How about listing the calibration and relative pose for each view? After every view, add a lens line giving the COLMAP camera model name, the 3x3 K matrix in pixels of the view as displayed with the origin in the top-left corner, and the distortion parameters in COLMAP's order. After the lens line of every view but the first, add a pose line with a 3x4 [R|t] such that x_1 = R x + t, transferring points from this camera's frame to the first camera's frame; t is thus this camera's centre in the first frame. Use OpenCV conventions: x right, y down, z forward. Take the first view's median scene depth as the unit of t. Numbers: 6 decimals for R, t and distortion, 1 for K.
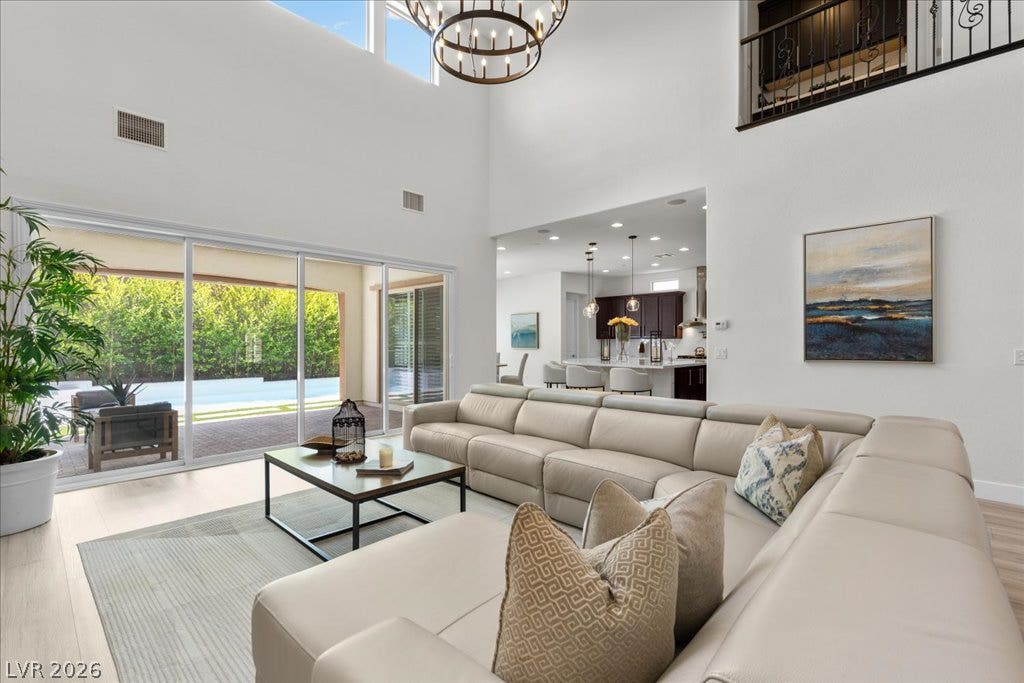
lens RADIAL K [[459.1, 0, 512.0], [0, 459.1, 341.5], [0, 0, 1]] dist [0.002705, -0.000940]
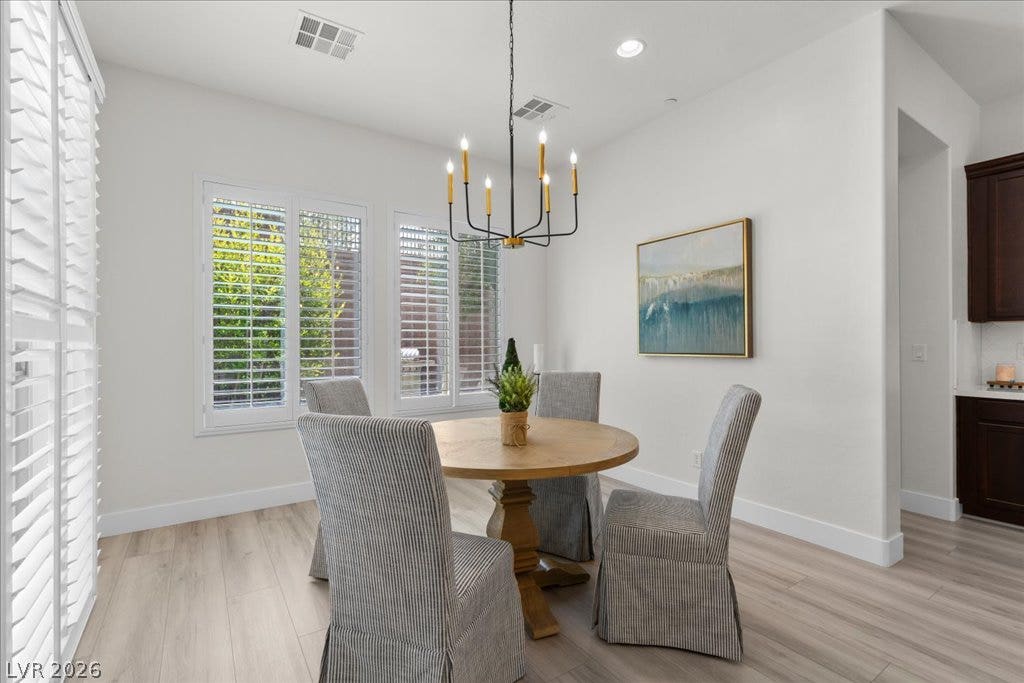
lens RADIAL K [[459.1, 0, 512.0], [0, 459.1, 341.5], [0, 0, 1]] dist [0.002705, -0.000940]
pose [[0.976697, -0.002742, -0.214603, -0.020229], [0.002033, 0.999992, -0.003525, 0.008037], [0.214611, 0.003006, 0.976695, 0.766748]]
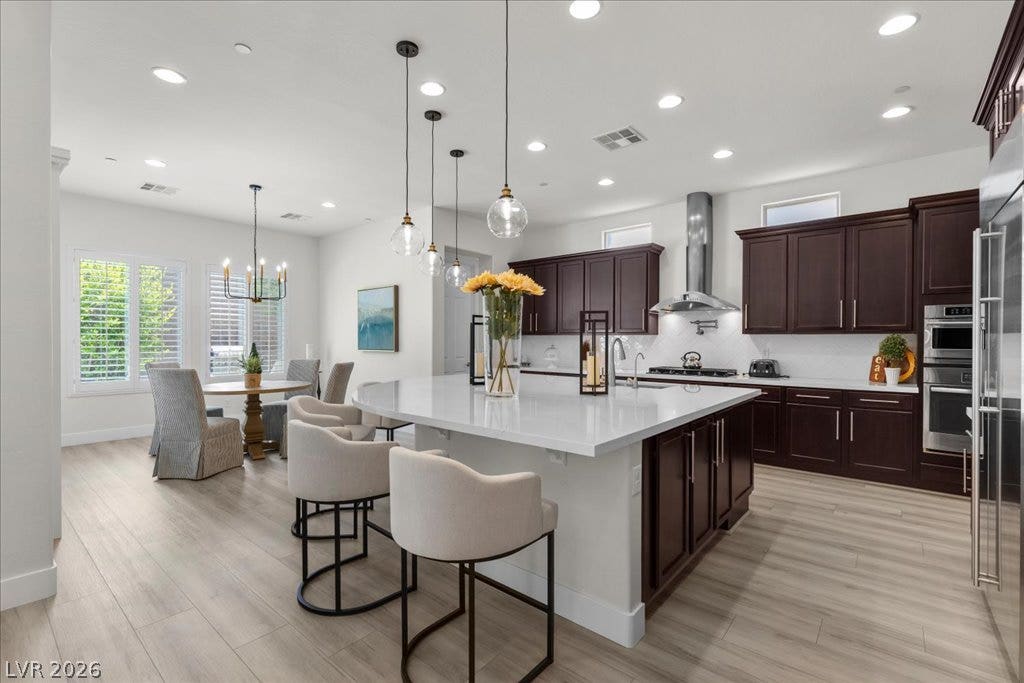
lens RADIAL K [[459.1, 0, 512.0], [0, 459.1, 341.5], [0, 0, 1]] dist [0.002705, -0.000940]
pose [[0.998138, 0.006305, 0.060673, 0.170830], [-0.006669, 0.999961, 0.005795, -0.000186], [-0.060634, -0.006189, 0.998141, 0.481644]]
